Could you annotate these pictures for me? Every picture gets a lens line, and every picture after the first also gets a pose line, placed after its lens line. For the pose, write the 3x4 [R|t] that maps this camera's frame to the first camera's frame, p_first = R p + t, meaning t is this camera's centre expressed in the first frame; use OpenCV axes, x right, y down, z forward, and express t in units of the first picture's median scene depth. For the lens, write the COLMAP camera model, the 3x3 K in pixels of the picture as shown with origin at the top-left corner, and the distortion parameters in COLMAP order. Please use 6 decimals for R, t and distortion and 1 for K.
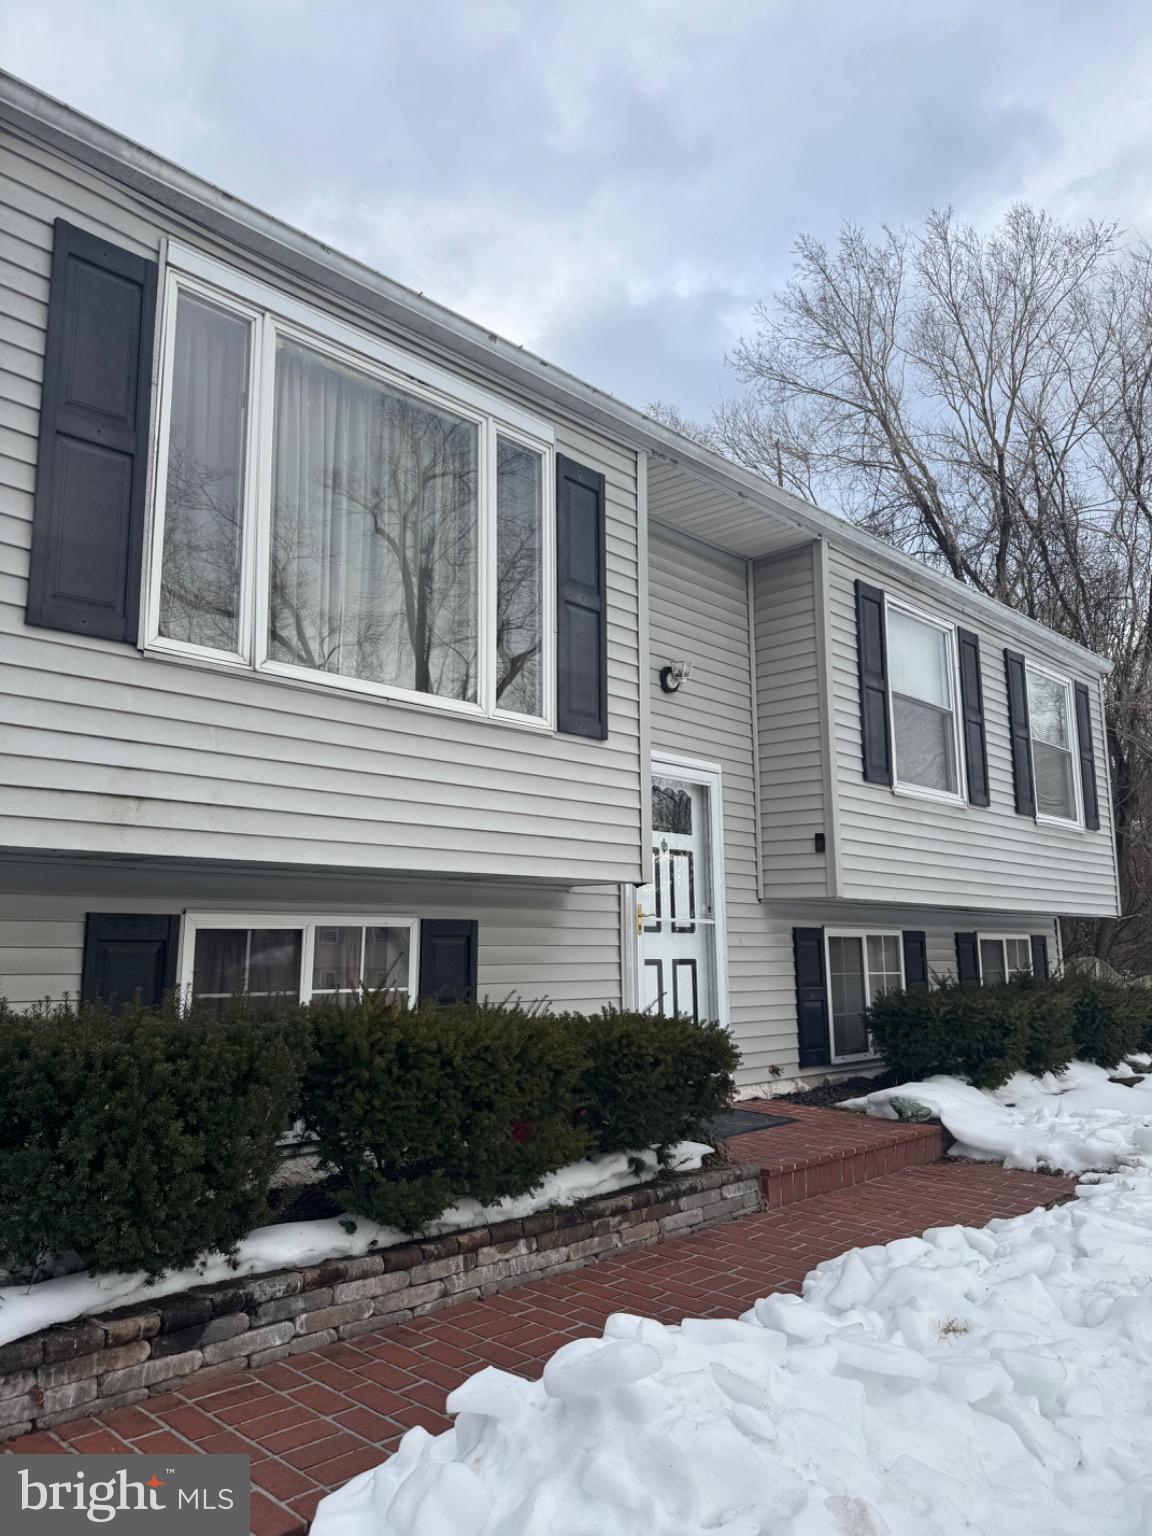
lens RADIAL K [[1083.2, 0, 576.0], [0, 1083.2, 768.0], [0, 0, 1]] dist [0.039971, -0.040691]
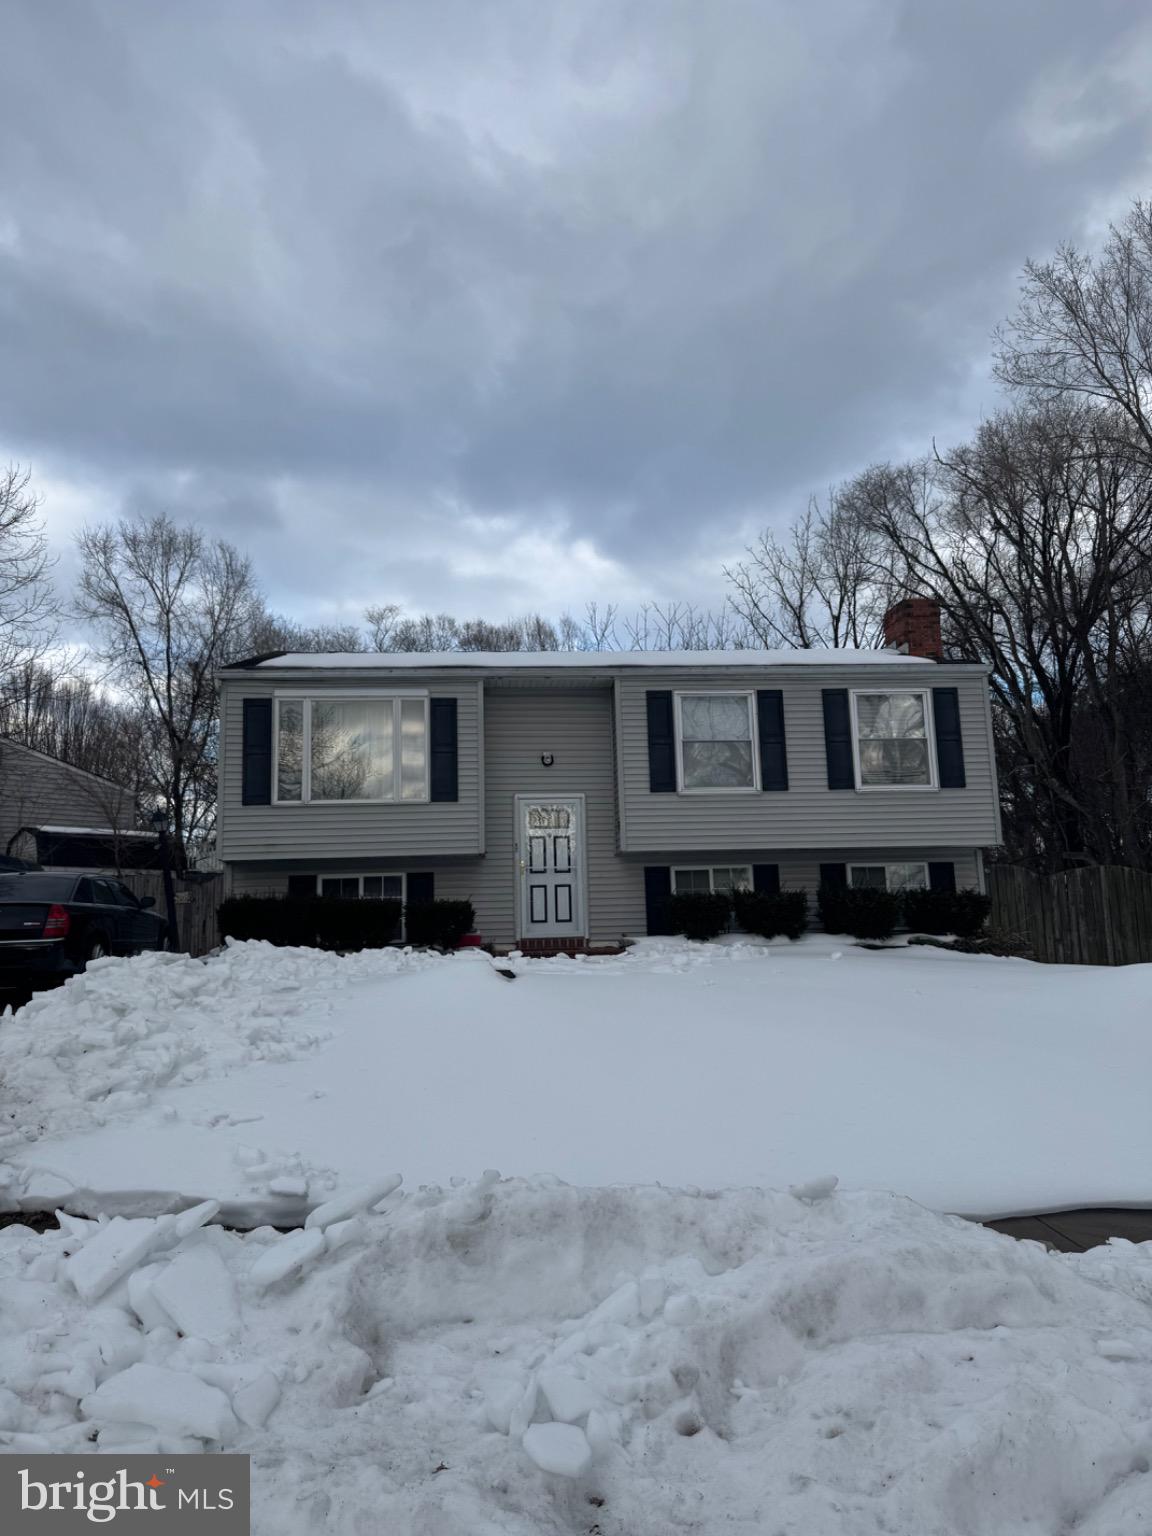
lens RADIAL K [[1083.2, 0, 576.0], [0, 1083.2, 768.0], [0, 0, 1]] dist [0.039971, -0.040691]
pose [[0.775632, -0.136667, -0.616212, 1.833333], [0.138140, 0.989365, -0.045549, 0.053723], [0.615883, -0.049795, 0.786262, -0.870383]]
